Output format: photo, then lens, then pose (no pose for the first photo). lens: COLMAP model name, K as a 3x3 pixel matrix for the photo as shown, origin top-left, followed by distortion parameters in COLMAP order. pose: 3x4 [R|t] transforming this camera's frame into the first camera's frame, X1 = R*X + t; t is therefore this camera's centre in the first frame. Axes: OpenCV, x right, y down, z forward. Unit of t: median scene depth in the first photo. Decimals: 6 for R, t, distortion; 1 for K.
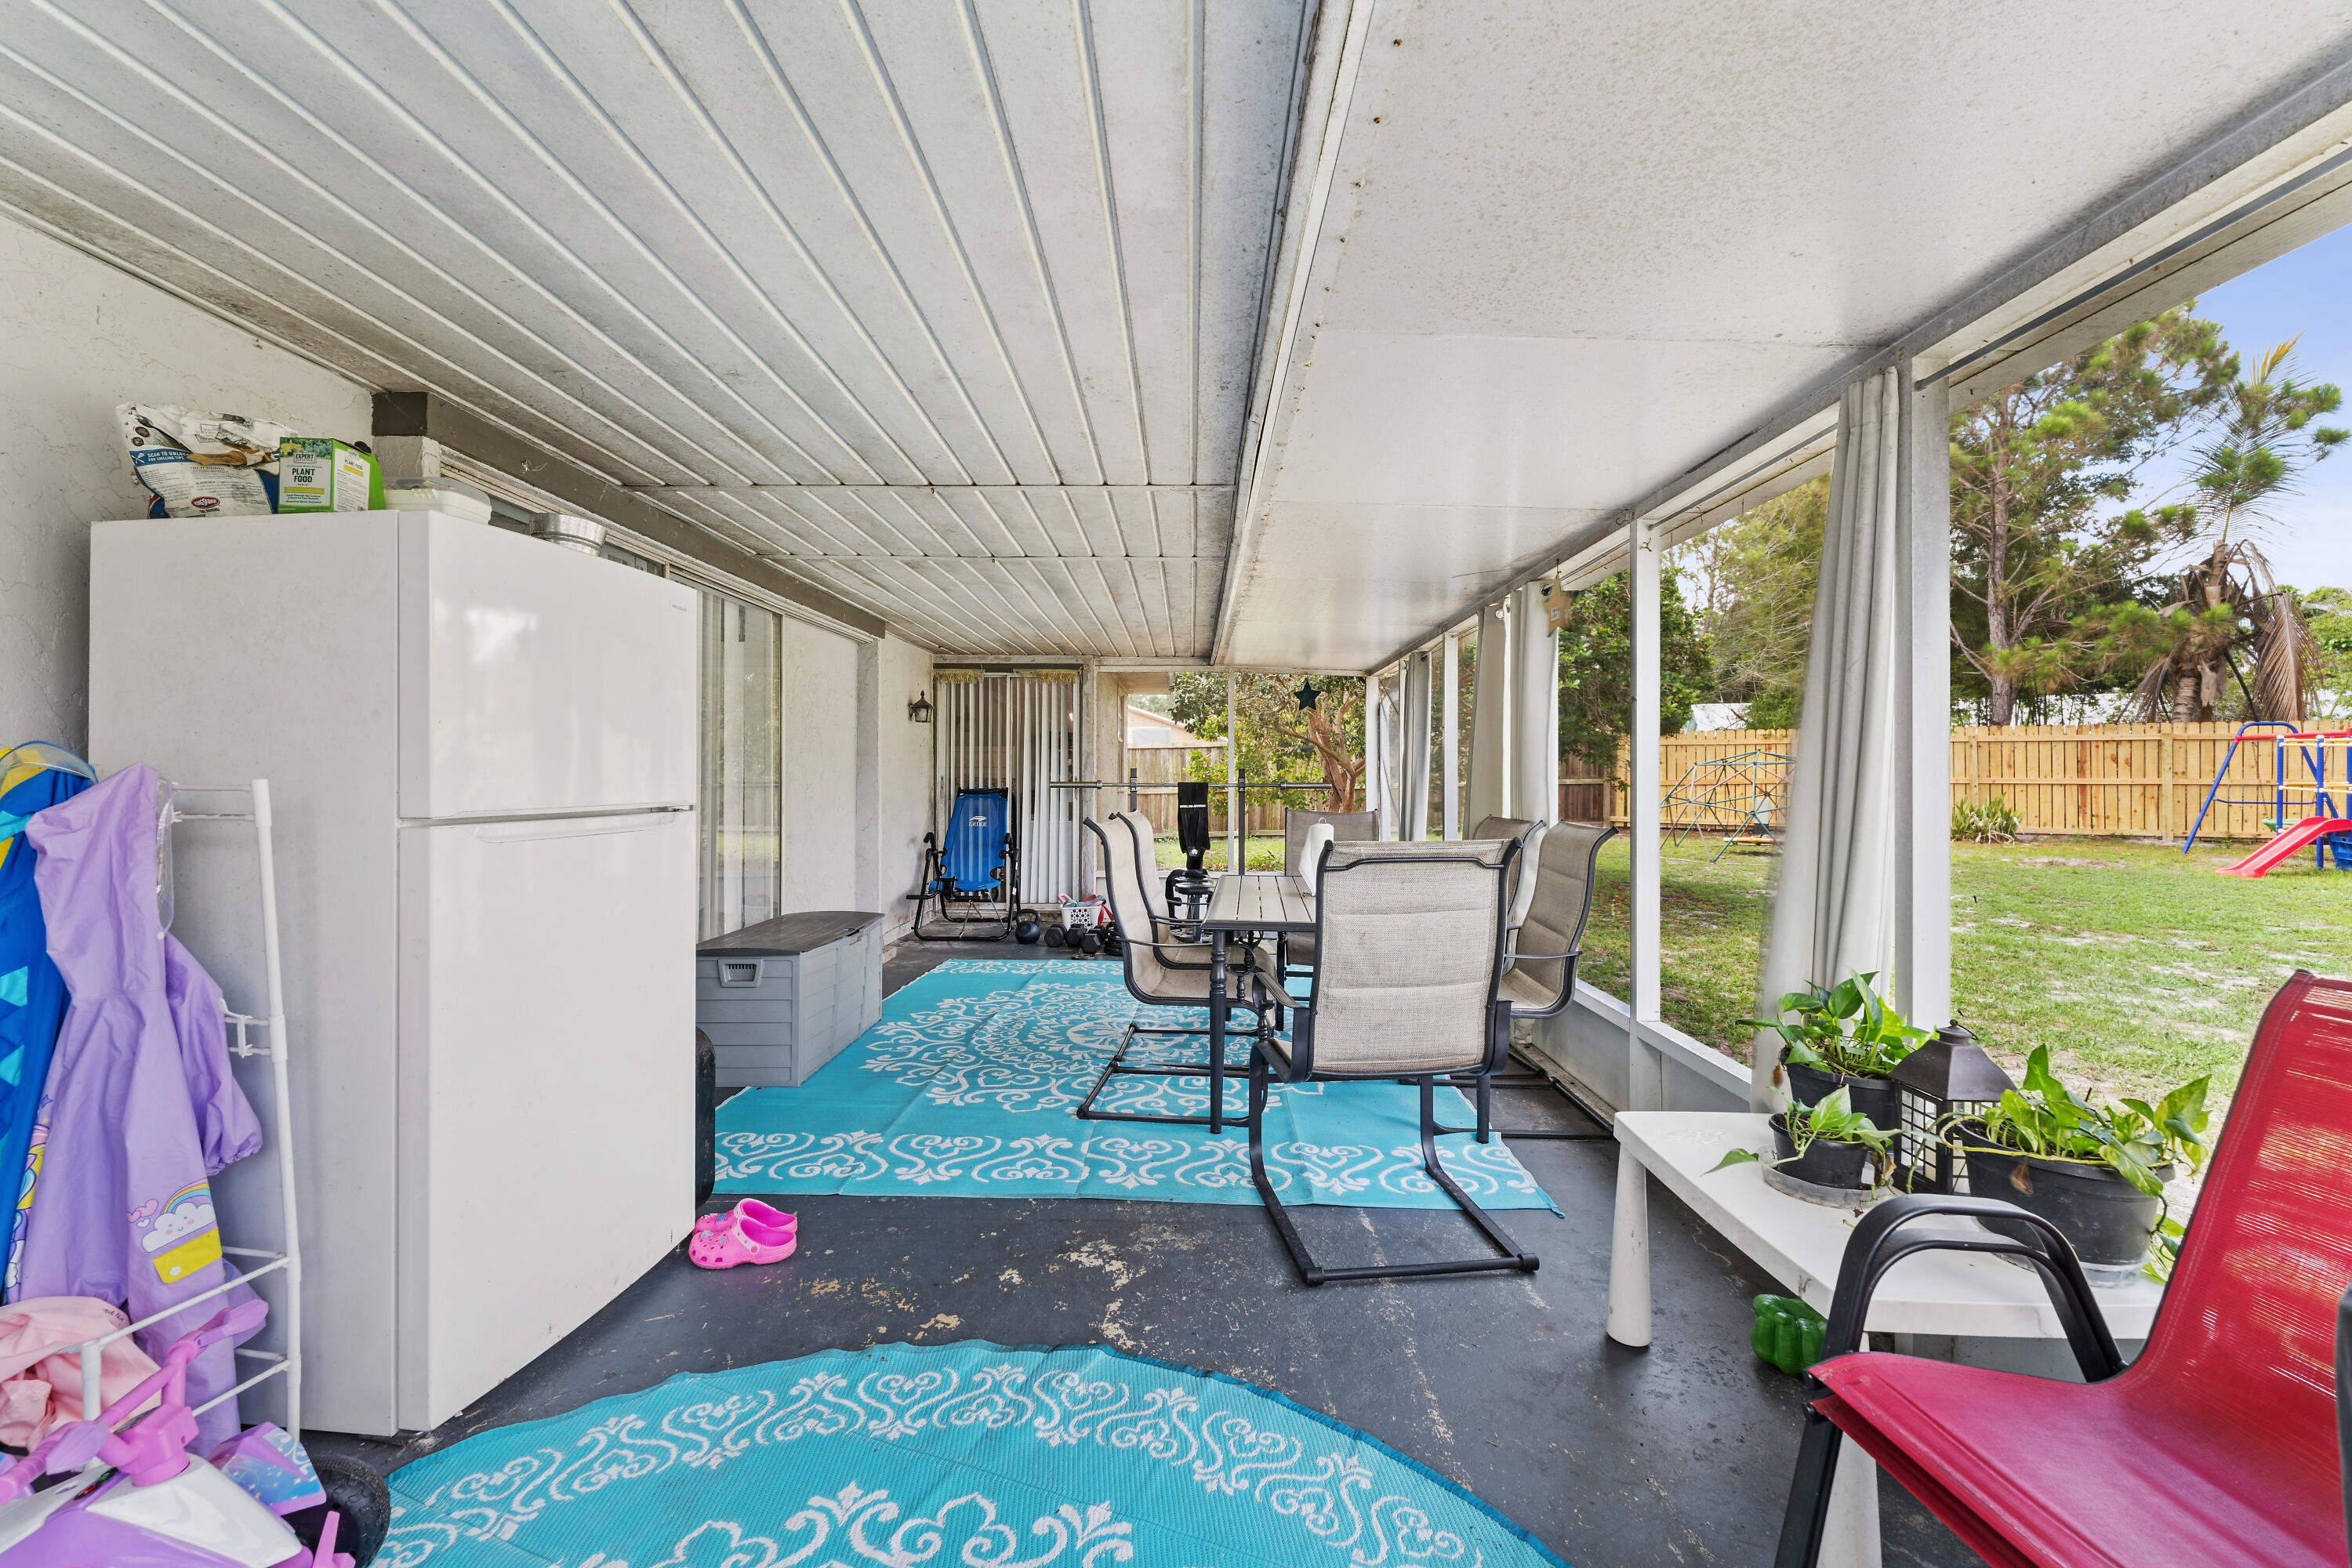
lens RADIAL K [[949.8, 0, 1196.9], [0, 949.8, 783.6], [0, 0, 1]] dist [0.000837, -0.000547]
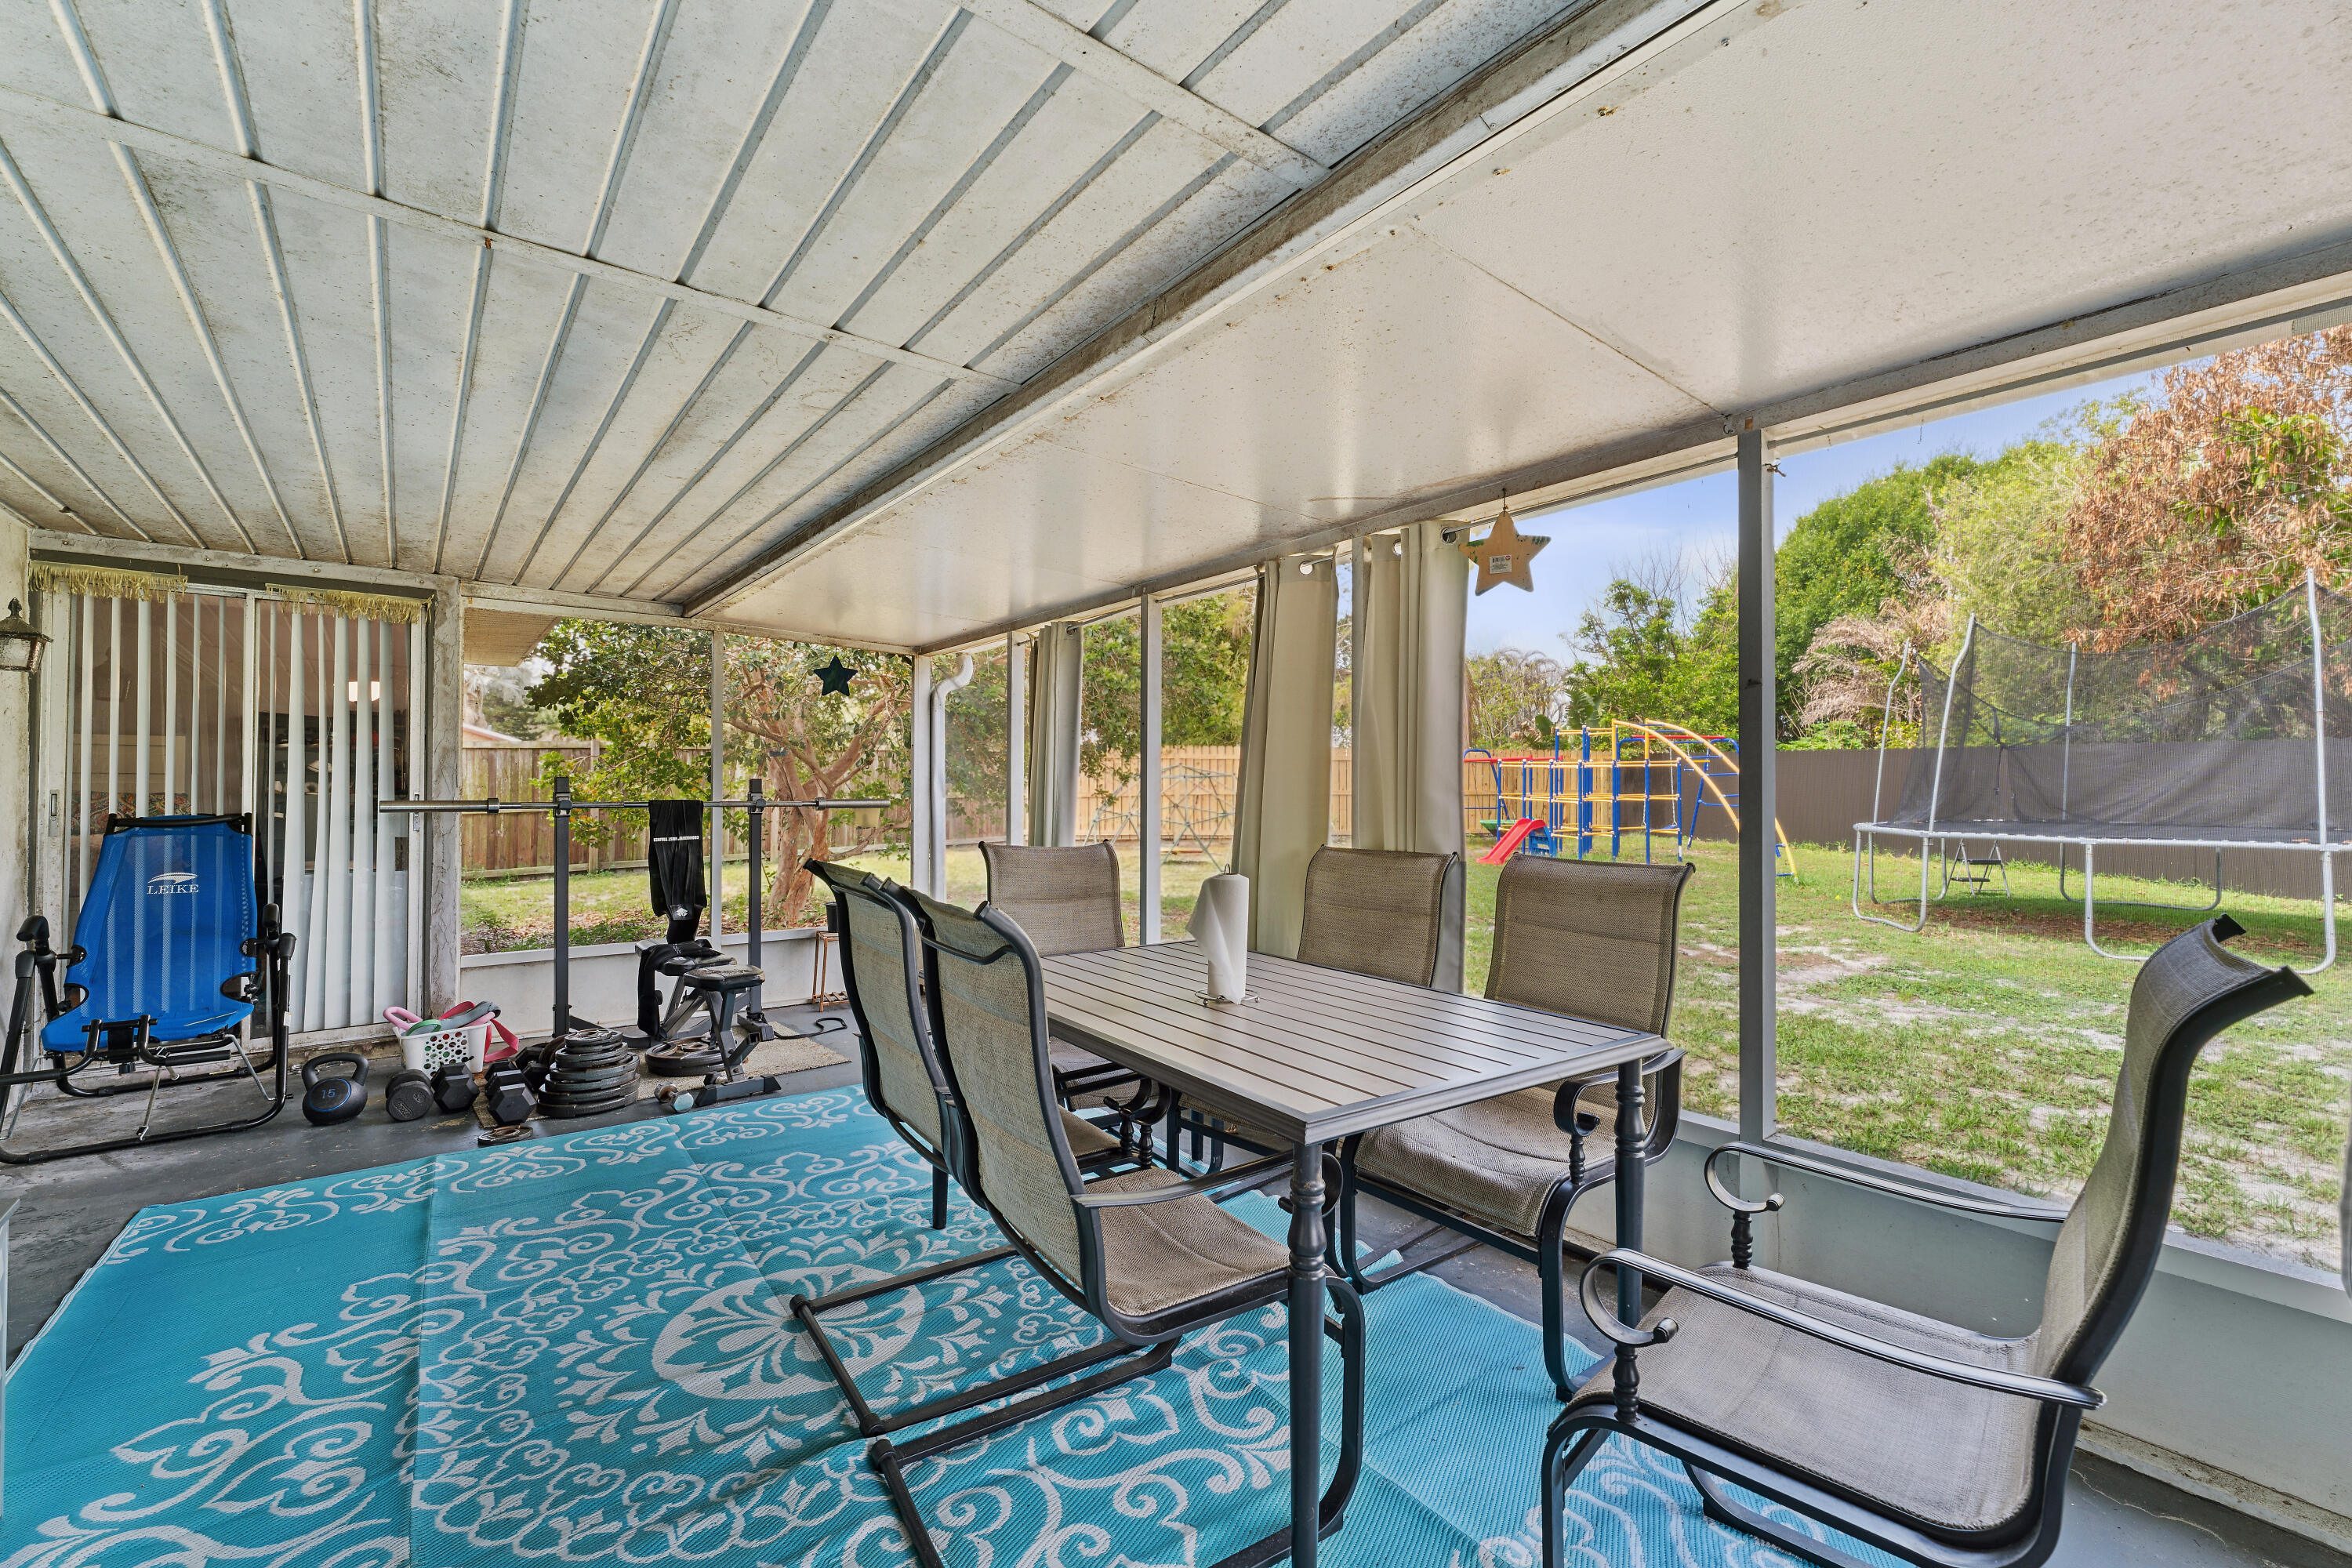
lens RADIAL K [[949.8, 0, 1152.4], [0, 949.8, 788.3], [0, 0, 1]] dist [0.000837, -0.000547]
pose [[0.783229, -0.001568, 0.621731, -0.142307], [0.006078, 0.999968, -0.005136, -0.003876], [-0.621703, 0.007802, 0.783214, 0.311269]]
